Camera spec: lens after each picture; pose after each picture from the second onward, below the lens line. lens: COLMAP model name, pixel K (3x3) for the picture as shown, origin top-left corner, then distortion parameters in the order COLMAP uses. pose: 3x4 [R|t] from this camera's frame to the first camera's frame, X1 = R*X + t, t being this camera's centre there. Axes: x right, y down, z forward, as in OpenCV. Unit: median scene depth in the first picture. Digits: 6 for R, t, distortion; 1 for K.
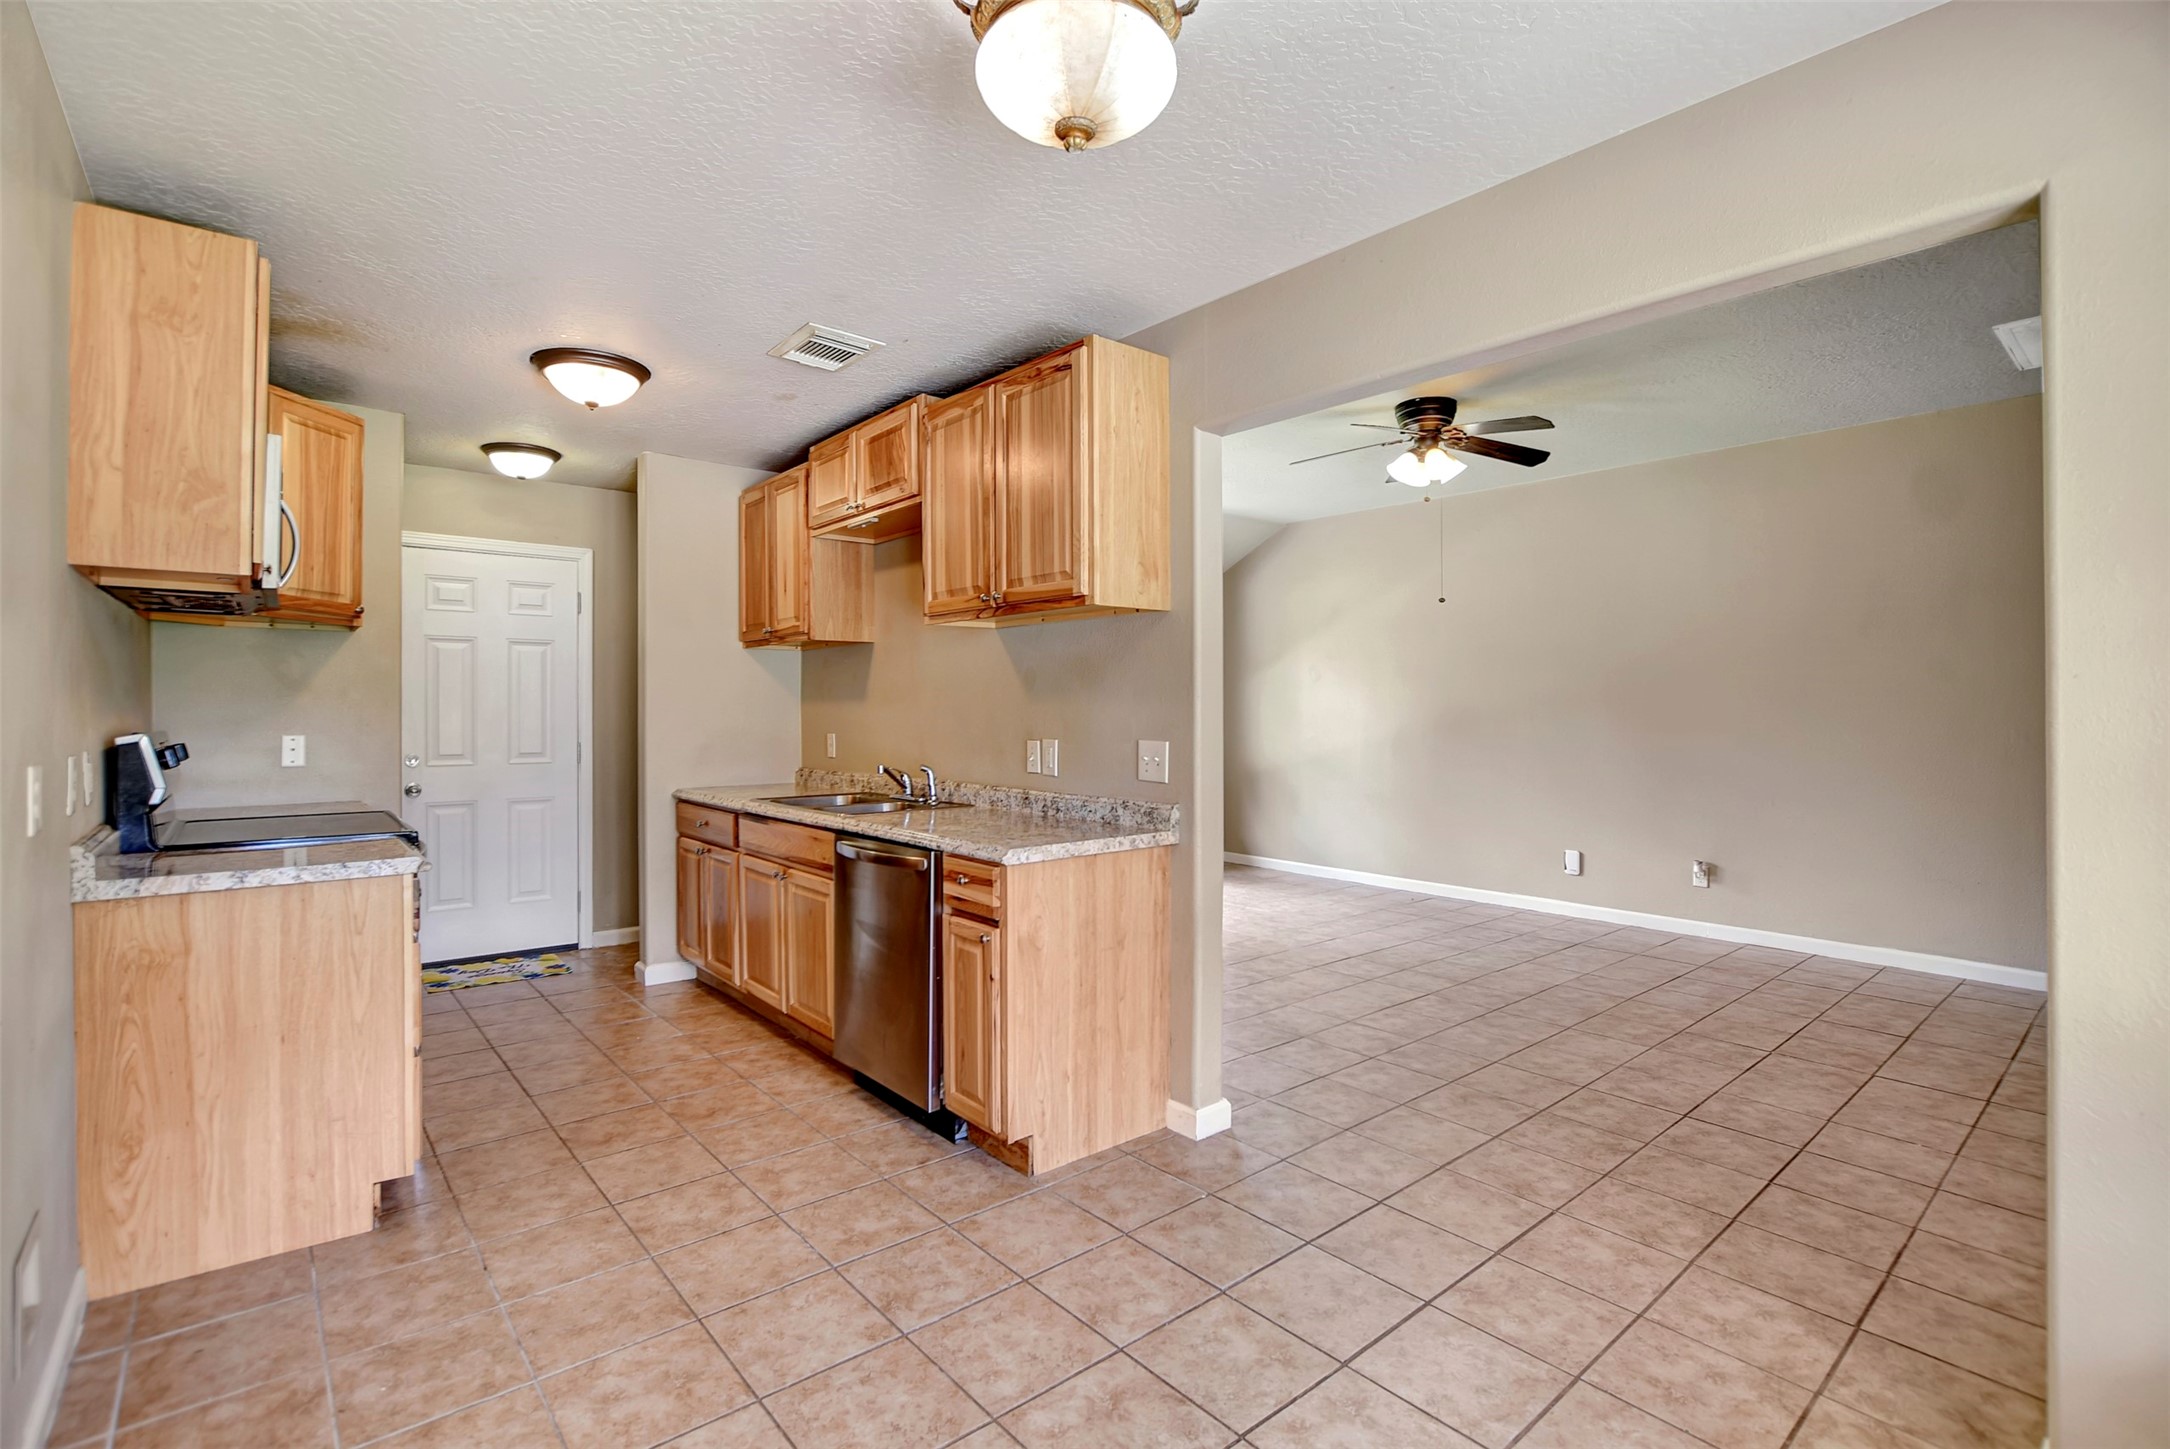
lens RADIAL K [[976.7, 0, 1039.8], [0, 976.7, 705.9], [0, 0, 1]] dist [-0.011112, -0.007688]
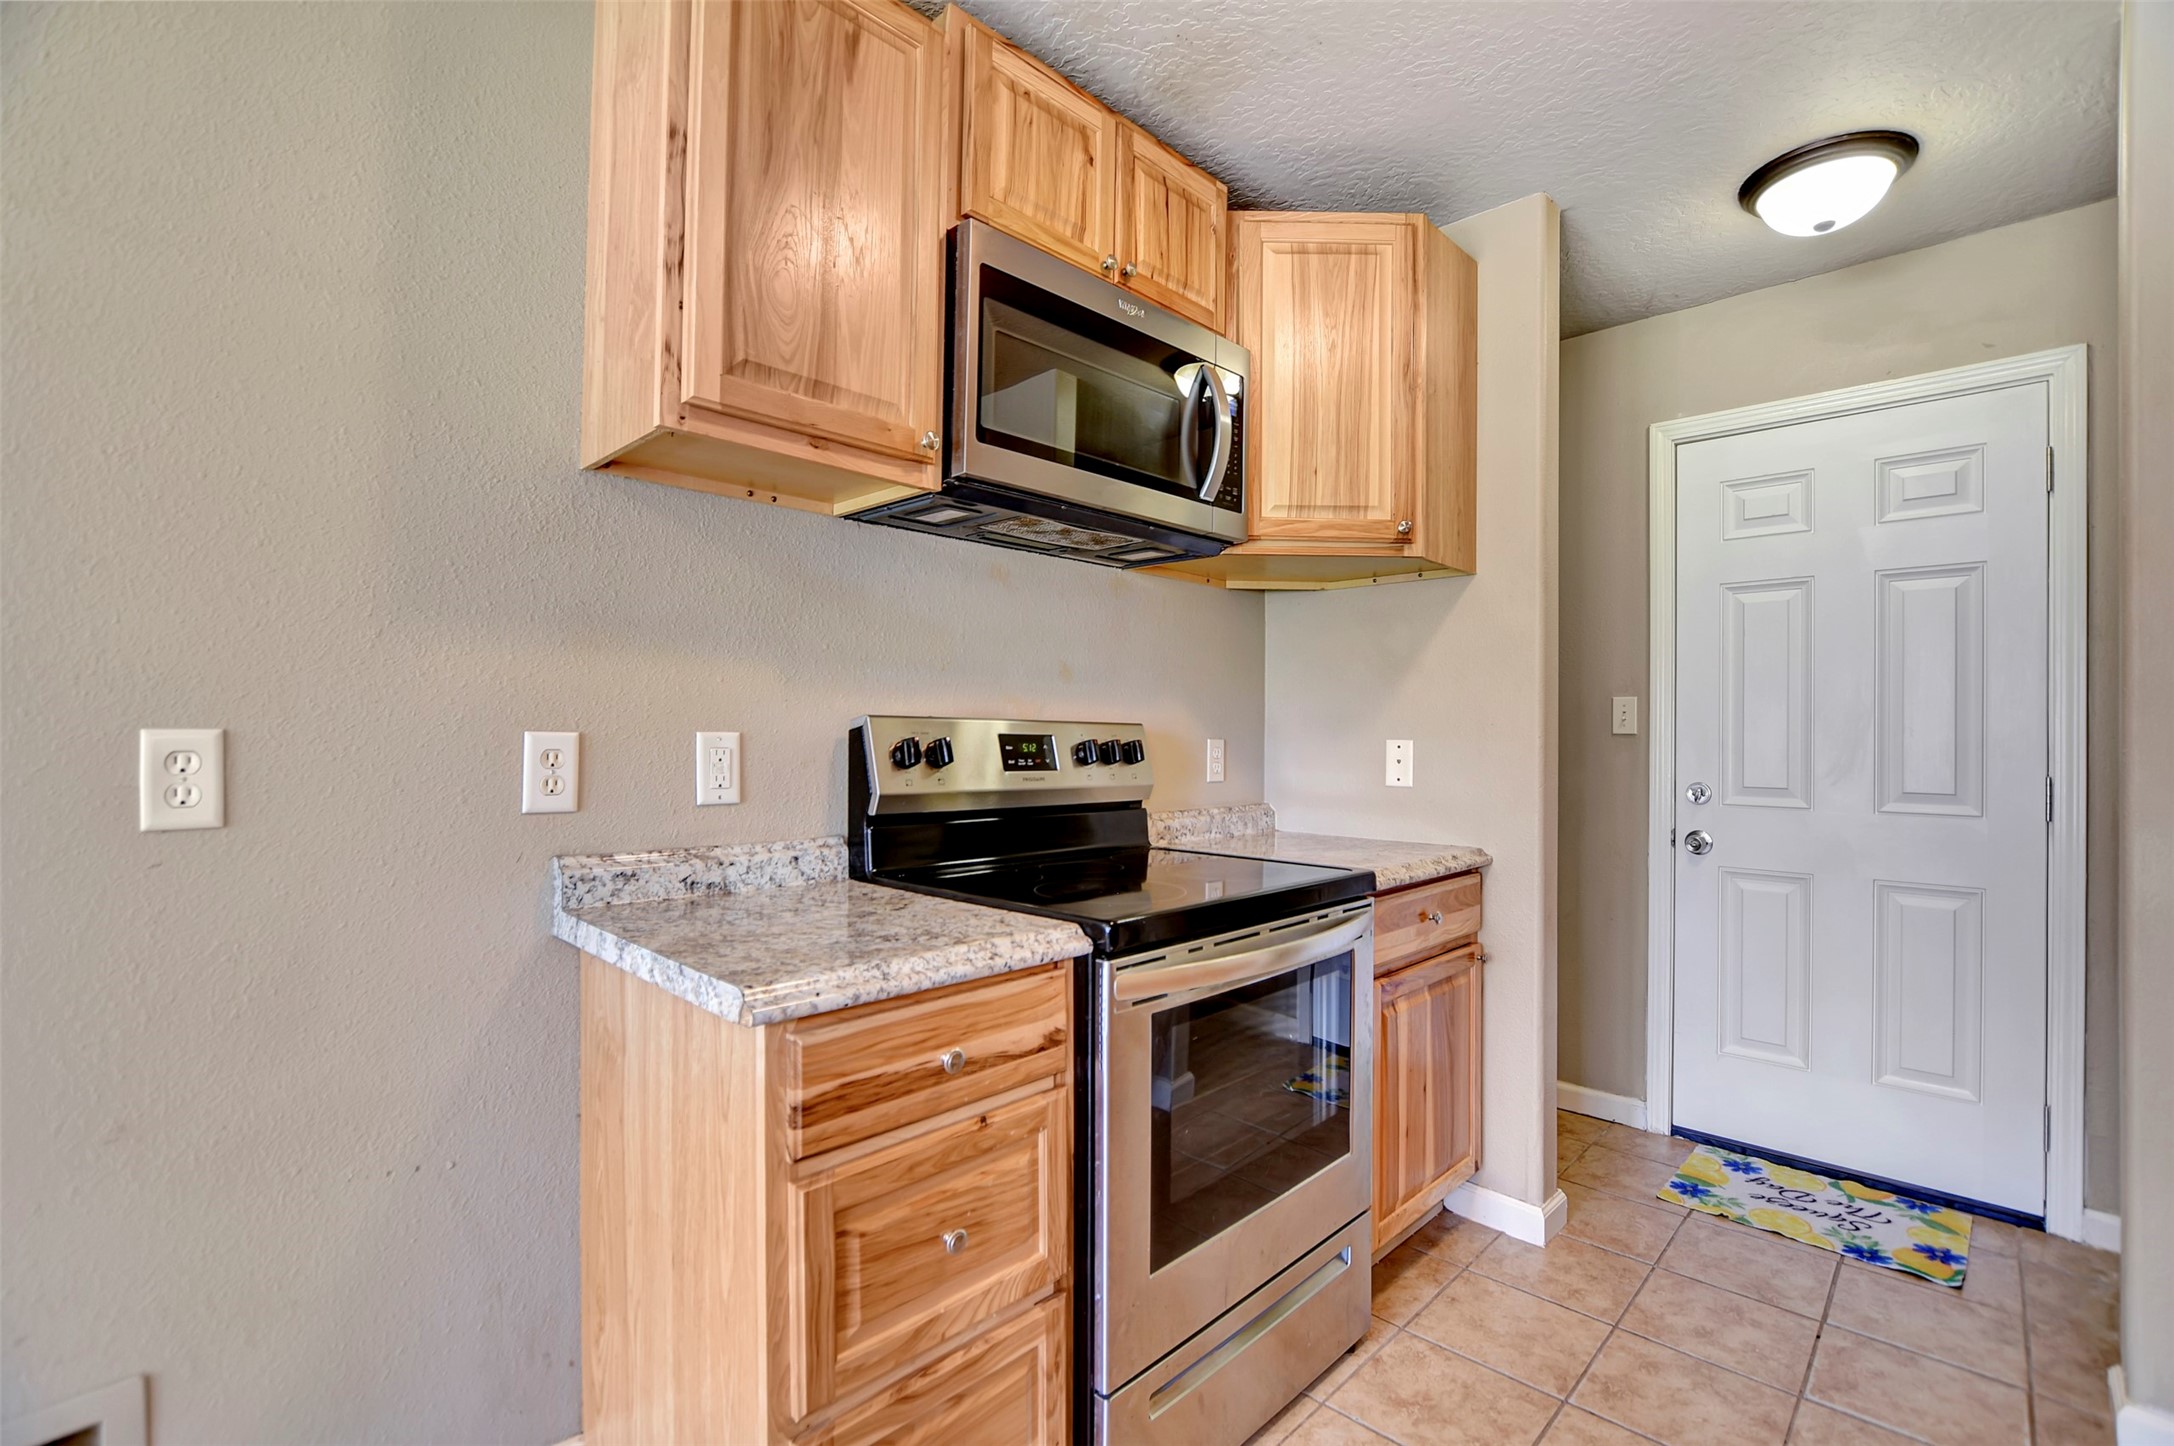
lens RADIAL K [[963.4, 0, 1083.3], [0, 963.4, 723.7], [0, 0, 1]] dist [-0.026169, 0.000463]
pose [[0.122595, -0.015606, -0.992334, -0.161900], [-0.002346, 0.999869, -0.016014, 0.037396], [0.992454, 0.004292, 0.122543, 0.853464]]
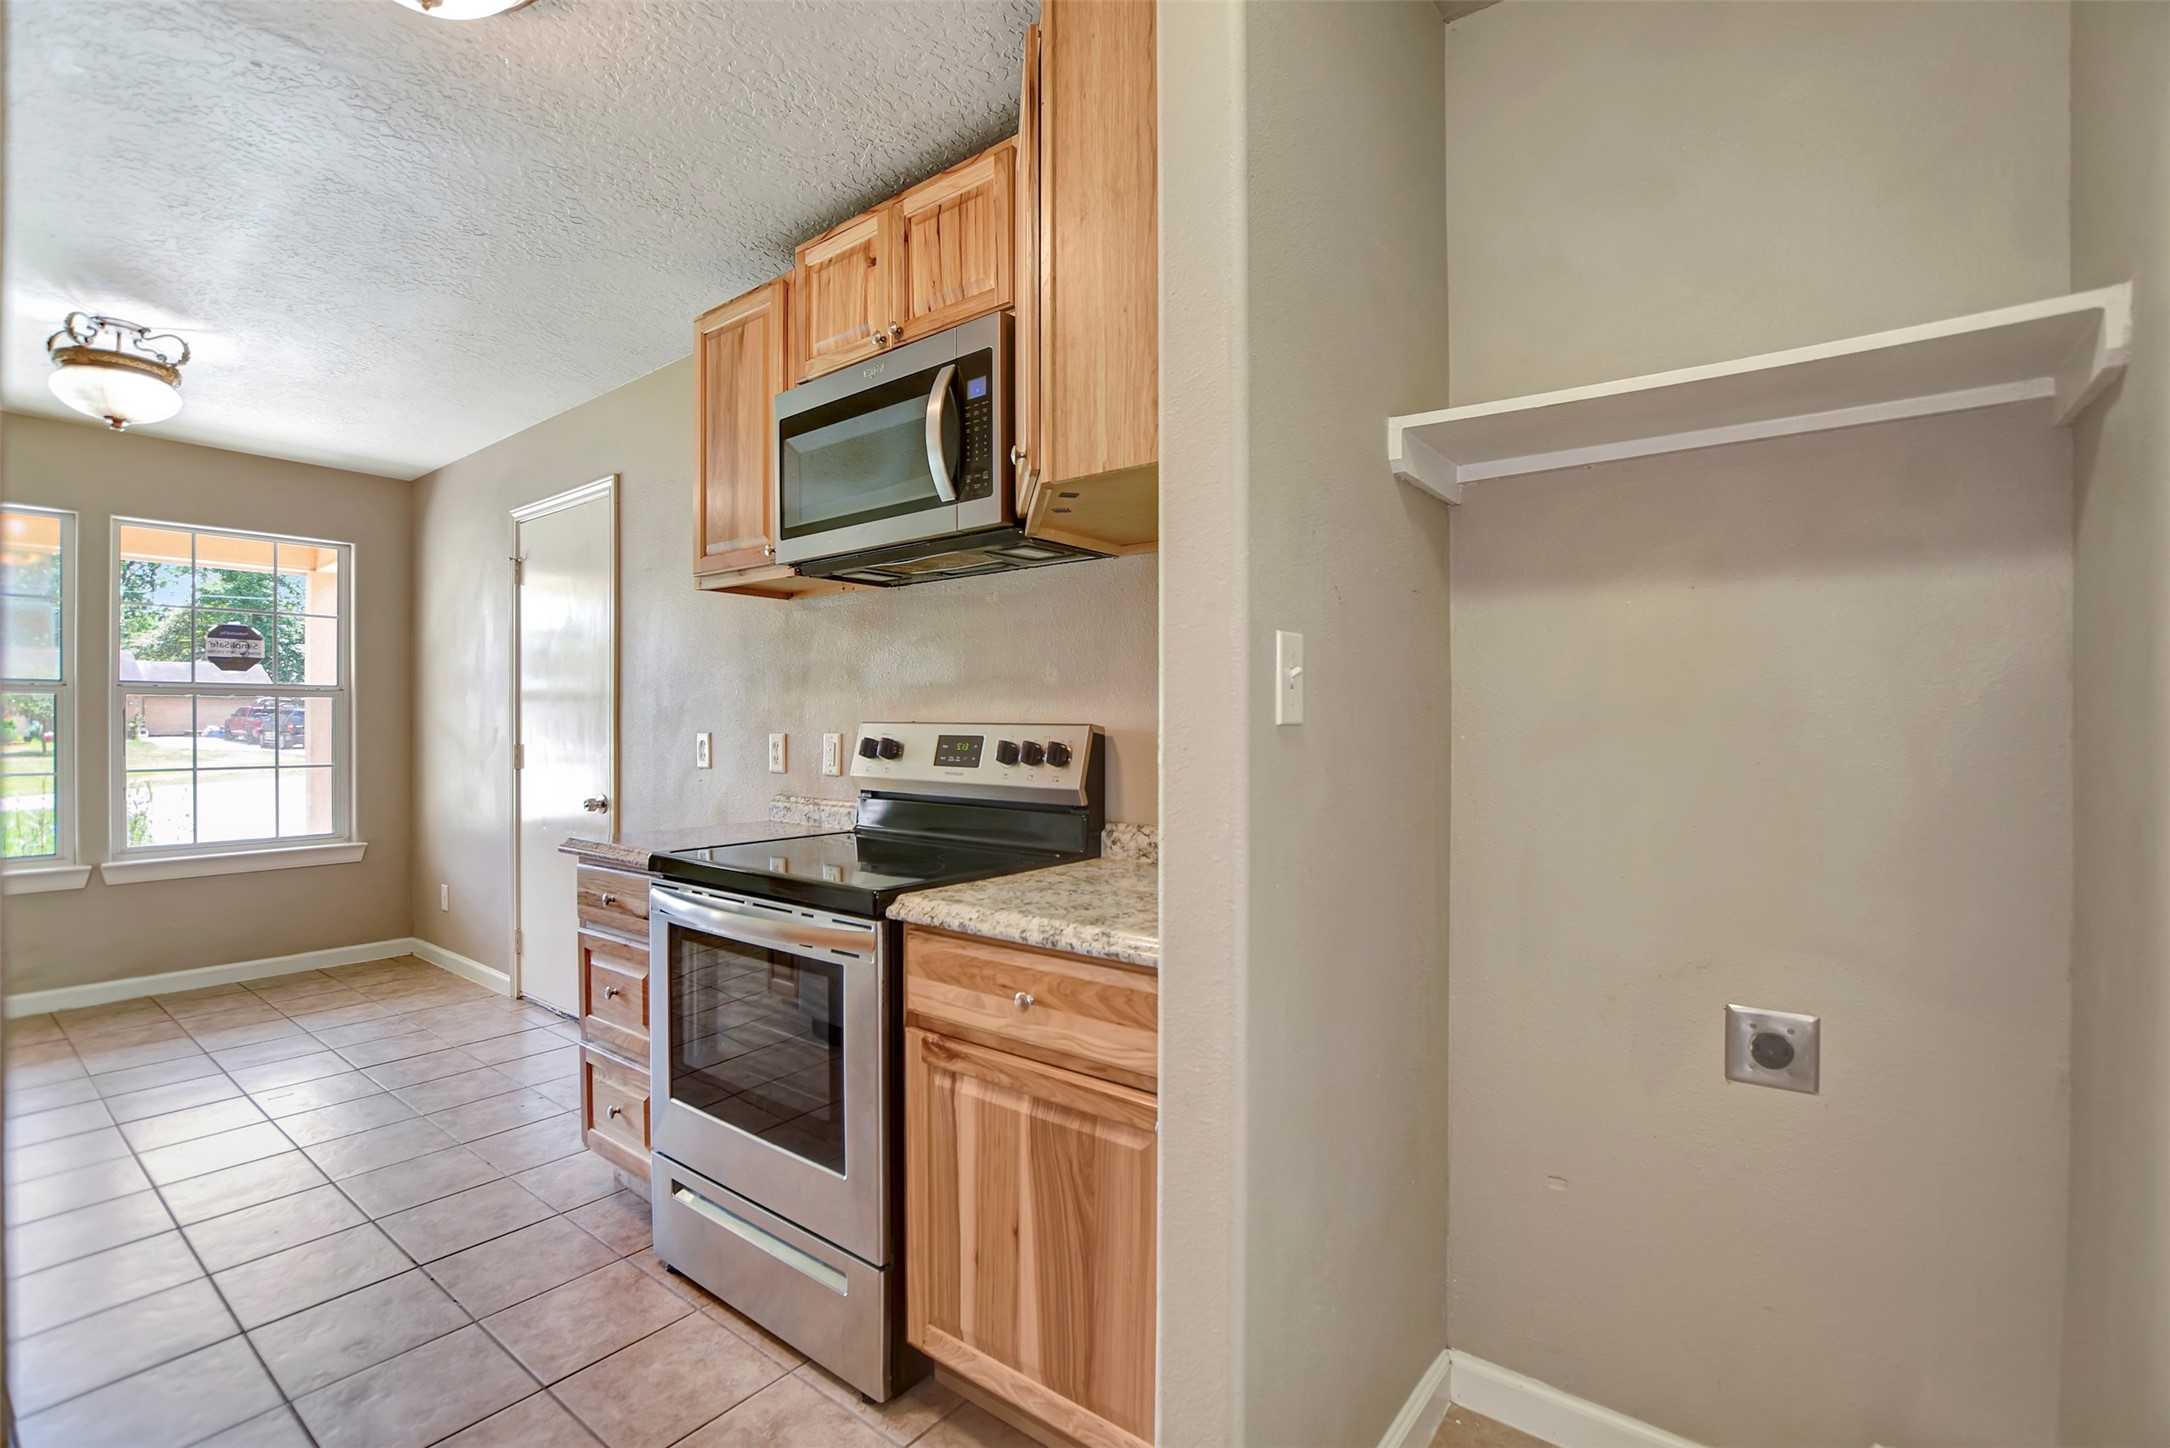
lens RADIAL K [[938.6, 0, 1122.8], [0, 938.6, 709.5], [0, 0, 1]] dist [-0.038991, 0.000287]
pose [[-0.964381, -0.005102, -0.264469, -0.743409], [-0.000583, 0.999853, -0.017164, 0.026404], [0.264518, -0.016399, -0.964241, 1.648118]]
